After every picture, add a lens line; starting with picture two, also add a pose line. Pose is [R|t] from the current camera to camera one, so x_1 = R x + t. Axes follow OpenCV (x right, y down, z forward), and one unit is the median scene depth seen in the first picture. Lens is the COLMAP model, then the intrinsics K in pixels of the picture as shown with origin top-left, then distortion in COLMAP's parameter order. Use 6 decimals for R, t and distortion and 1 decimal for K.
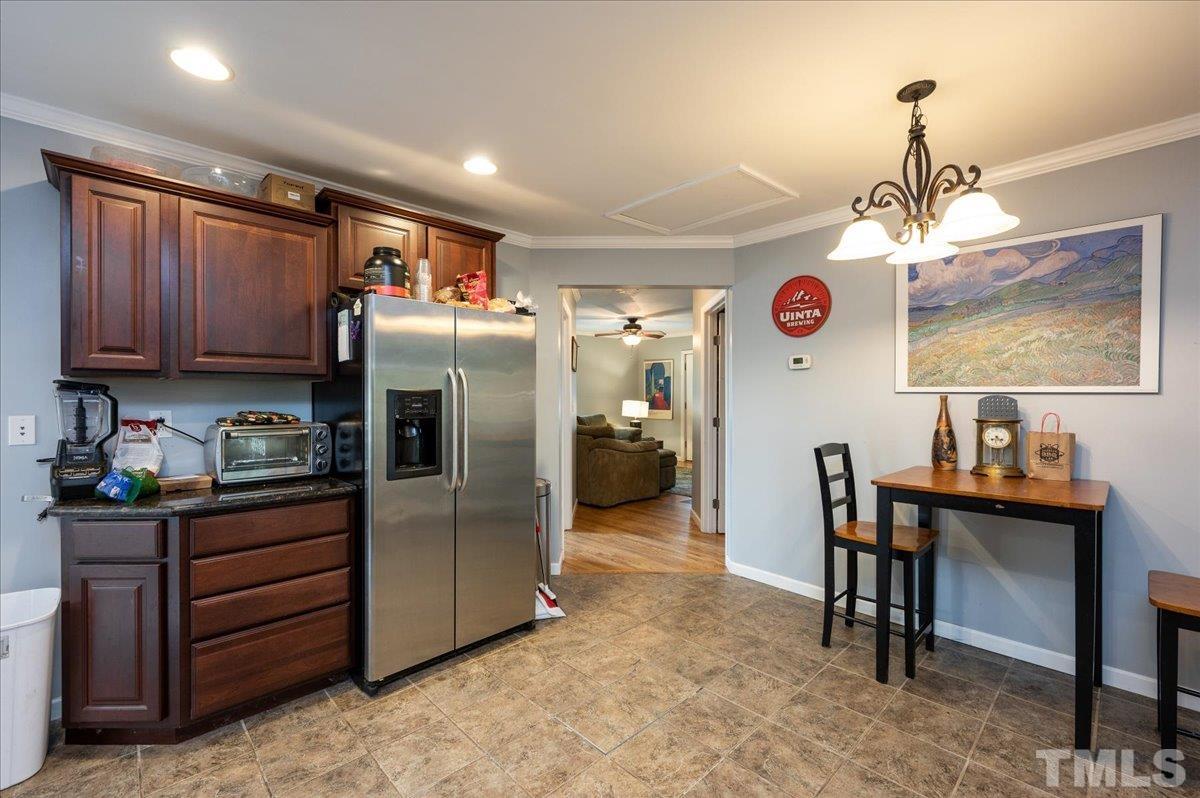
lens RADIAL K [[516.2, 0, 600.6], [0, 516.2, 398.4], [0, 0, 1]] dist [0.002882, 0.000560]
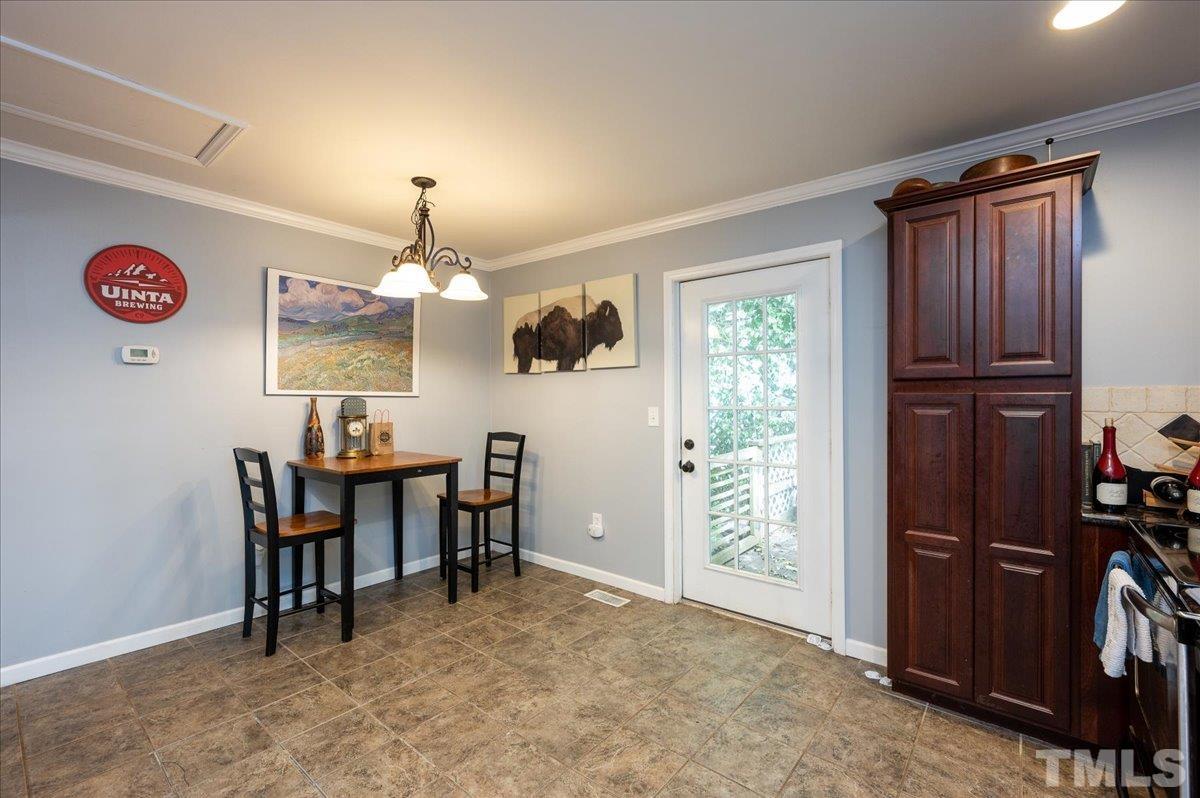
lens RADIAL K [[516.2, 0, 600.7], [0, 516.2, 398.4], [0, 0, 1]] dist [0.002882, 0.000560]
pose [[-0.123043, 0.000739, 0.992401, -0.609661], [0.003903, 0.999992, -0.000261, -0.001099], [-0.992394, 0.003841, -0.123045, 0.502423]]
